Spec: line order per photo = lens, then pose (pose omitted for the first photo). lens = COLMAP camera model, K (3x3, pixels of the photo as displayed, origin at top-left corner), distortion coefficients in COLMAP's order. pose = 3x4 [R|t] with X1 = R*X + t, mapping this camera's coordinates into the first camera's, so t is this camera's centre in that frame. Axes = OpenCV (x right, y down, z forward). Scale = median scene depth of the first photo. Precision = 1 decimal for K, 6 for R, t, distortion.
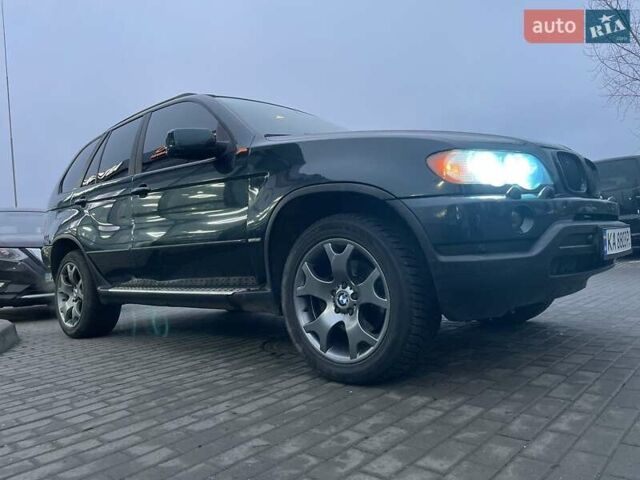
lens RADIAL K [[492.6, 0, 320.0], [0, 492.6, 236.6], [0, 0, 1]] dist [0.030150, -0.031507]
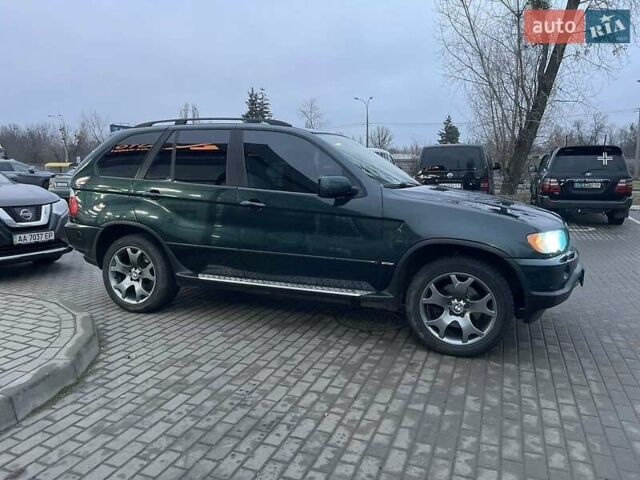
lens RADIAL K [[492.6, 0, 321.7], [0, 492.6, 237.5], [0, 0, 1]] dist [0.030150, -0.031507]
pose [[0.925241, 0.025669, 0.378510, -1.087017], [-0.083843, 0.986874, 0.138021, -0.319989], [-0.369999, -0.159438, 0.915249, -0.343608]]
